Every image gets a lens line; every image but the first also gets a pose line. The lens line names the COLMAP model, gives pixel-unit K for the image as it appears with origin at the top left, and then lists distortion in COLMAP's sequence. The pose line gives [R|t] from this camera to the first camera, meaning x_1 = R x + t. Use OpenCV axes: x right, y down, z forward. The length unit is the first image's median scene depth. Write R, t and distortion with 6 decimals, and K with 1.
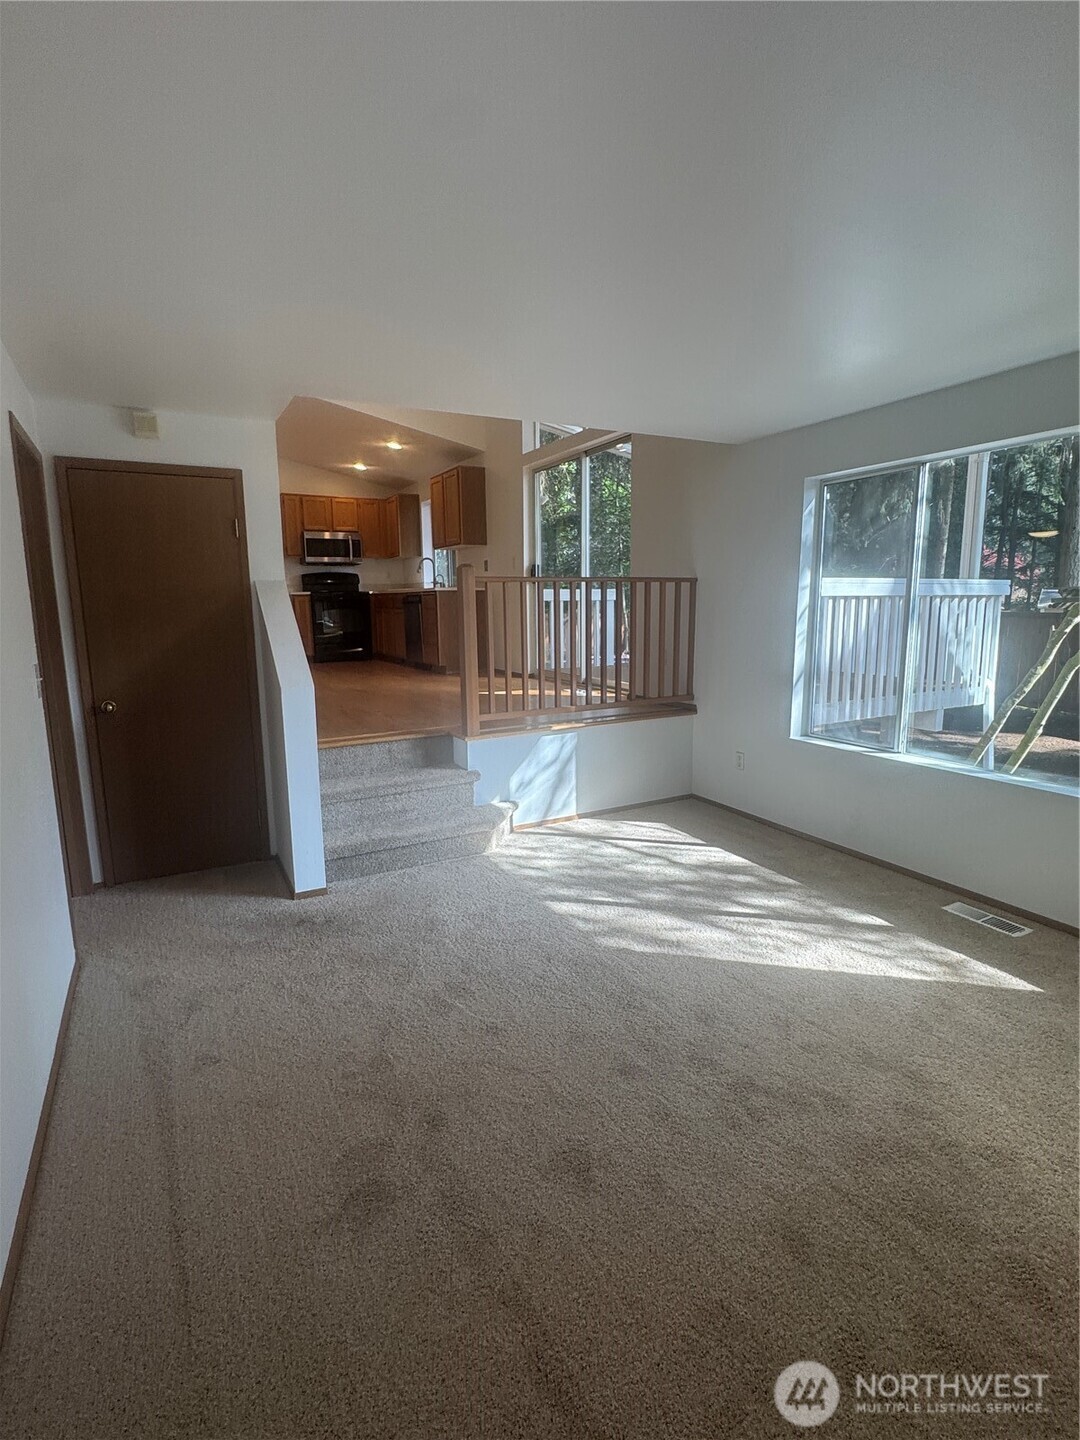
lens RADIAL K [[708.5, 0, 537.9], [0, 708.5, 718.9], [0, 0, 1]] dist [-0.000350, -0.000007]
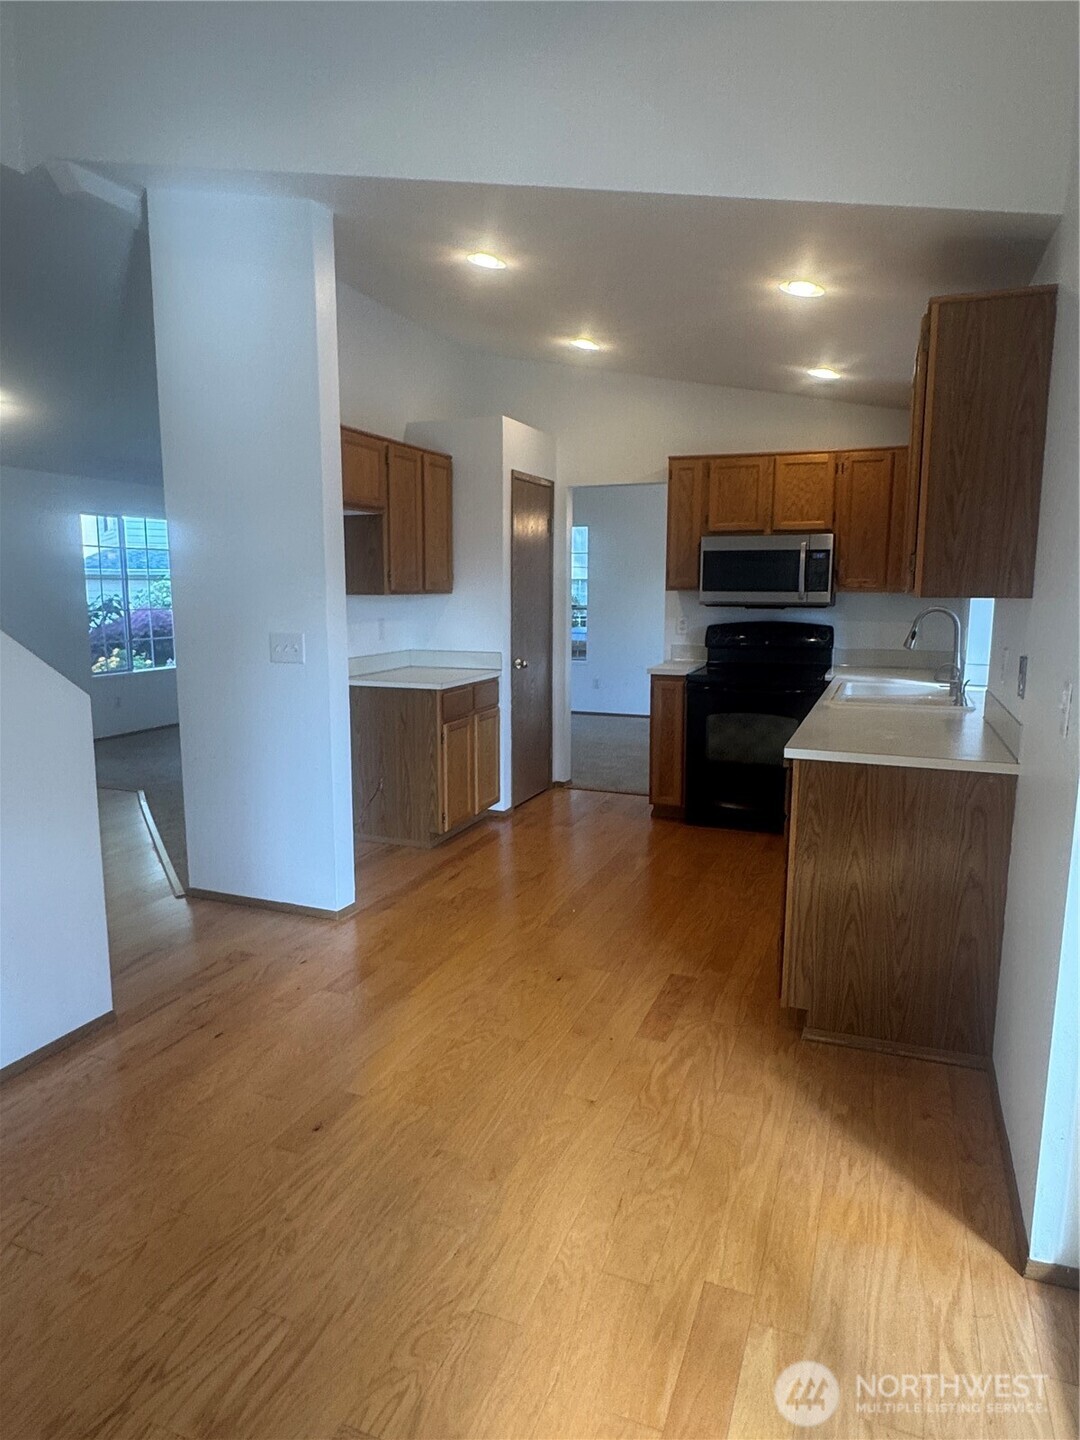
lens RADIAL K [[893.7, 0, 539.0], [0, 893.7, 720.8], [0, 0, 1]] dist [-0.000071, -0.000013]
pose [[0.628195, 0.131862, -0.766801, 0.059554], [-0.137080, 0.988875, 0.057749, -0.165843], [0.765885, 0.068836, 0.639282, 0.558960]]
